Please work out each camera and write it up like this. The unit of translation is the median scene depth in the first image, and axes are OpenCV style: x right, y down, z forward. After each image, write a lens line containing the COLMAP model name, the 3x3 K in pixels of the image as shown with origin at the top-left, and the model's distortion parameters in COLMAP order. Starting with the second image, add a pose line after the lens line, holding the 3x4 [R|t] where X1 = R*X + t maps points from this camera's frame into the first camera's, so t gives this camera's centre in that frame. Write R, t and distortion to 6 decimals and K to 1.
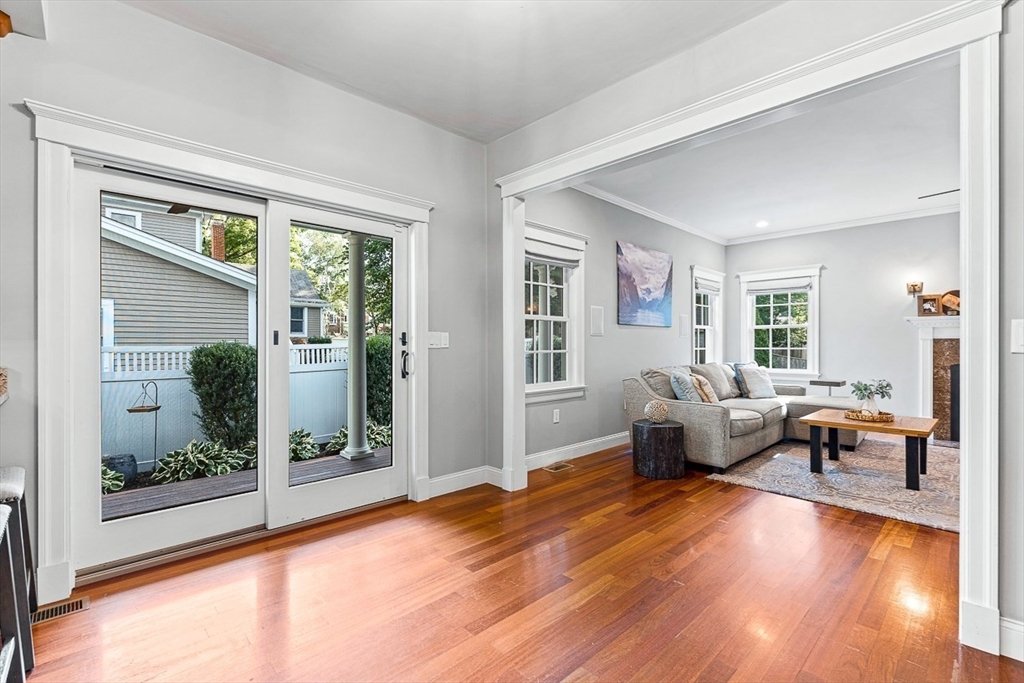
lens RADIAL K [[459.1, 0, 509.5], [0, 459.1, 344.2], [0, 0, 1]] dist [-0.006156, 0.000166]
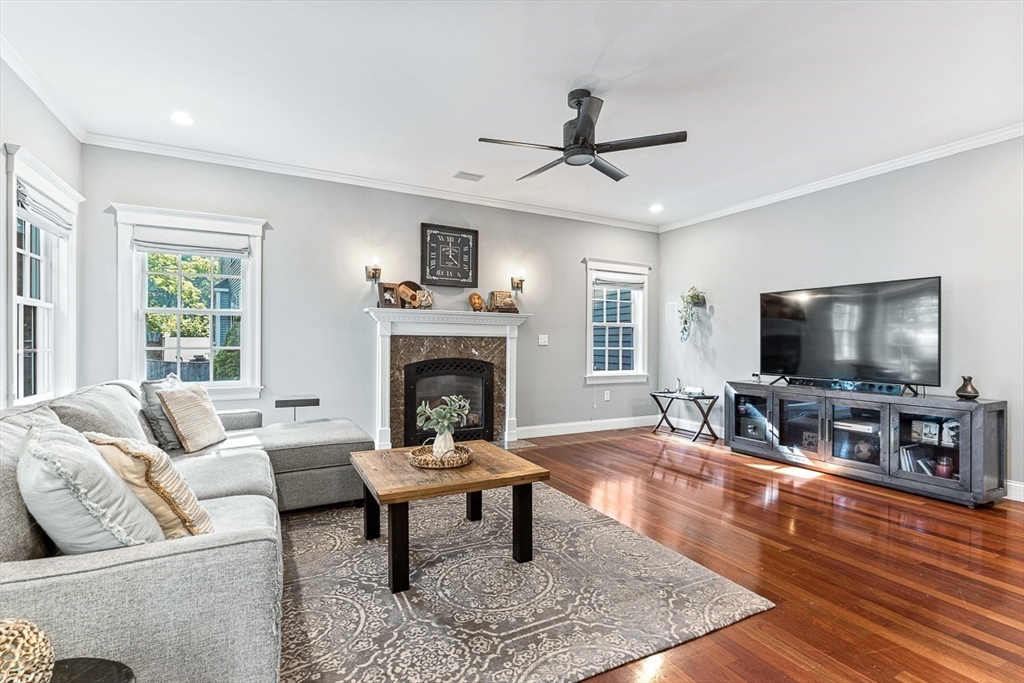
lens RADIAL K [[471.7, 0, 512.0], [0, 471.7, 341.5], [0, 0, 1]] dist [0.000141, 0.000335]
pose [[0.274962, 0.000220, 0.961455, 0.142683], [-0.004108, 0.999991, 0.000946, -0.001417], [-0.961446, -0.004209, 0.274961, 0.546502]]
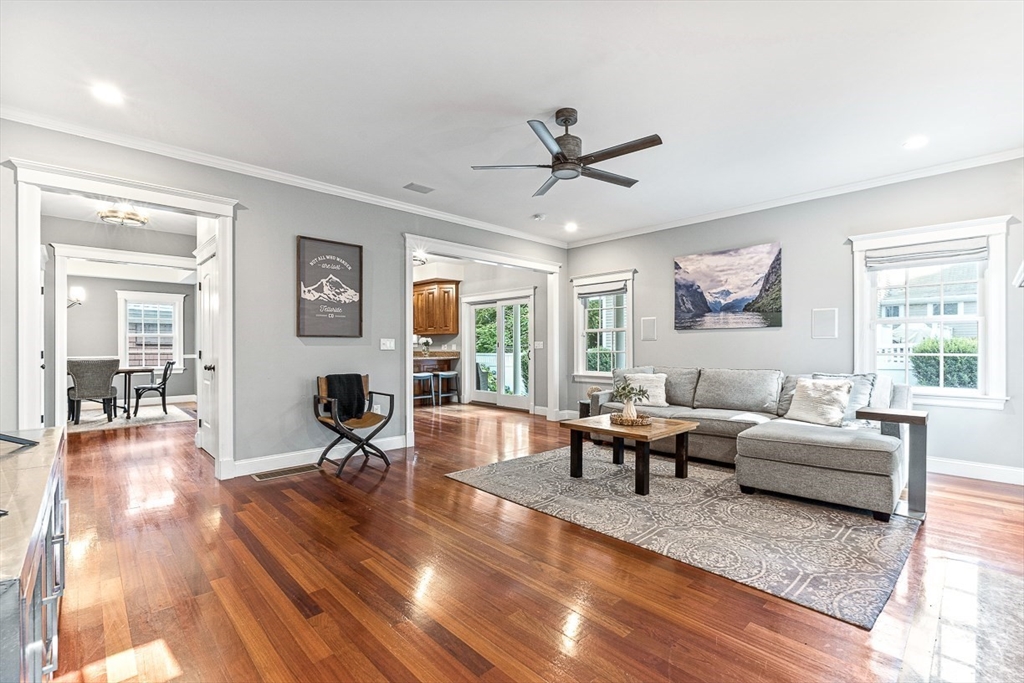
lens RADIAL K [[454.0, 0, 512.7], [0, 454.0, 343.5], [0, 0, 1]] dist [-0.001624, -0.000378]
pose [[0.000757, -0.008586, -0.999963, 1.316778], [0.000383, 0.999963, -0.008586, 0.001066], [1.000000, -0.000377, 0.000761, 0.557043]]
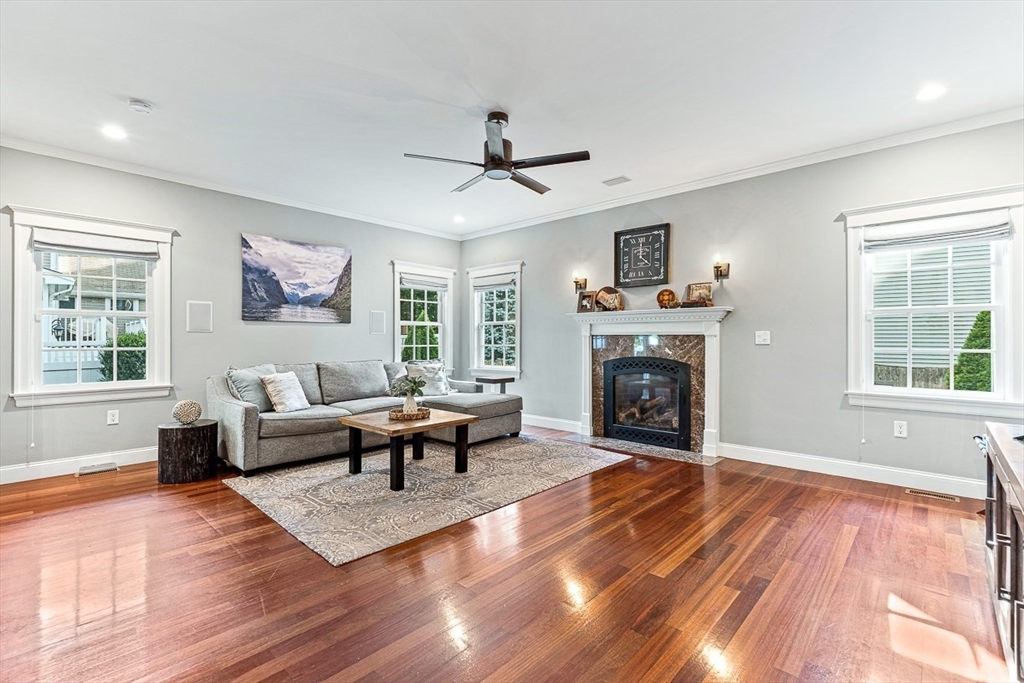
lens RADIAL K [[459.5, 0, 518.6], [0, 459.5, 337.0], [0, 0, 1]] dist [-0.002946, -0.000095]
pose [[0.997726, -0.000886, 0.067391, 0.710805], [0.001580, 0.999946, -0.010238, 0.002386], [-0.067378, 0.010321, 0.997674, 0.004323]]
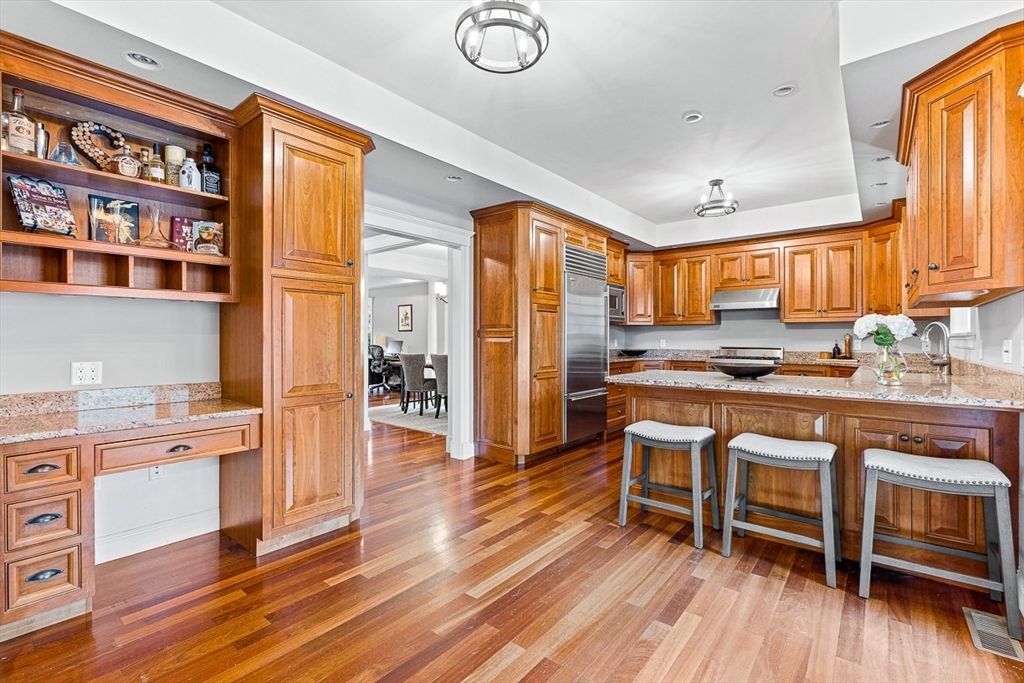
lens RADIAL K [[457.0, 0, 519.9], [0, 457.0, 338.4], [0, 0, 1]] dist [-0.001796, 0.000057]
pose [[-0.991048, -0.003398, -0.133466, 0.035533], [-0.003601, 0.999993, 0.001277, -0.010050], [0.133460, 0.001747, -0.991053, 0.642099]]
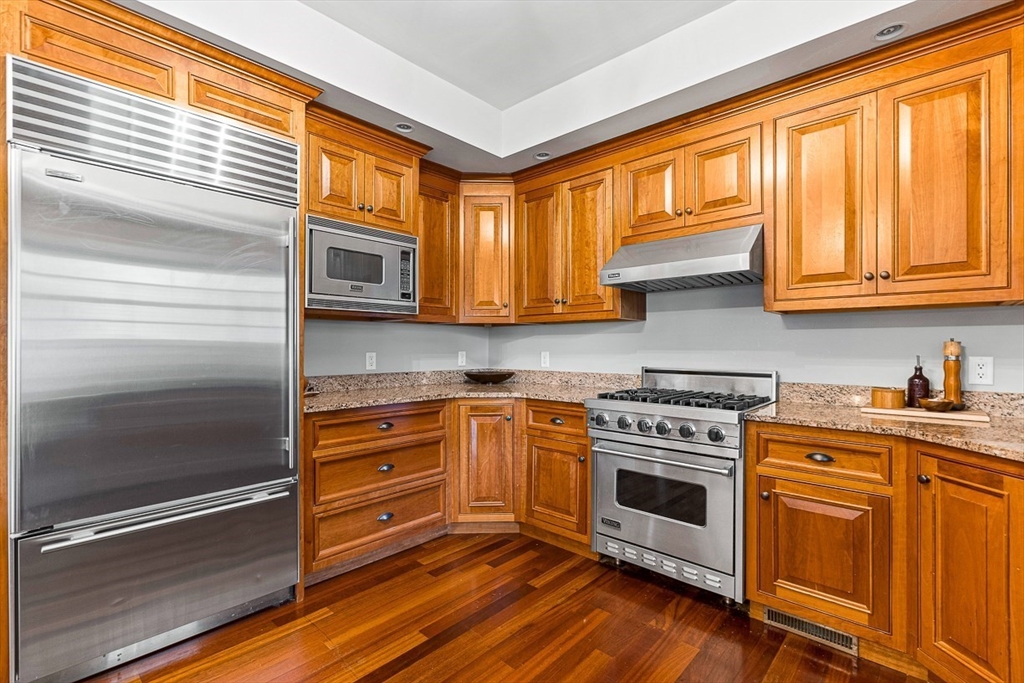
lens RADIAL K [[464.6, 0, 502.2], [0, 464.6, 345.5], [0, 0, 1]] dist [-0.003209, -0.000386]
pose [[-0.998728, -0.001527, -0.050391, -0.434429], [-0.001657, 0.999995, 0.002549, -0.017401], [0.050387, 0.002630, -0.998726, 0.095419]]
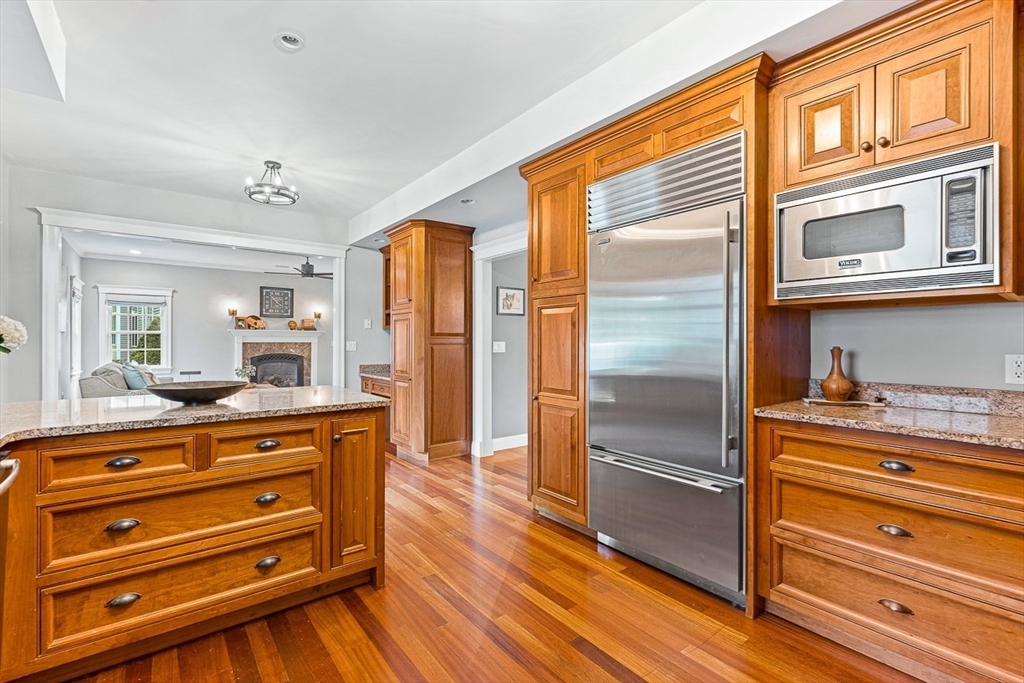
lens RADIAL K [[448.7, 0, 514.3], [0, 448.7, 338.8], [0, 0, 1]] dist [-0.000850, -0.000177]
pose [[0.092262, 0.004020, 0.995727, -0.682664], [0.000984, 0.999991, -0.004129, -0.017439], [-0.995734, 0.001360, 0.092257, -0.187201]]
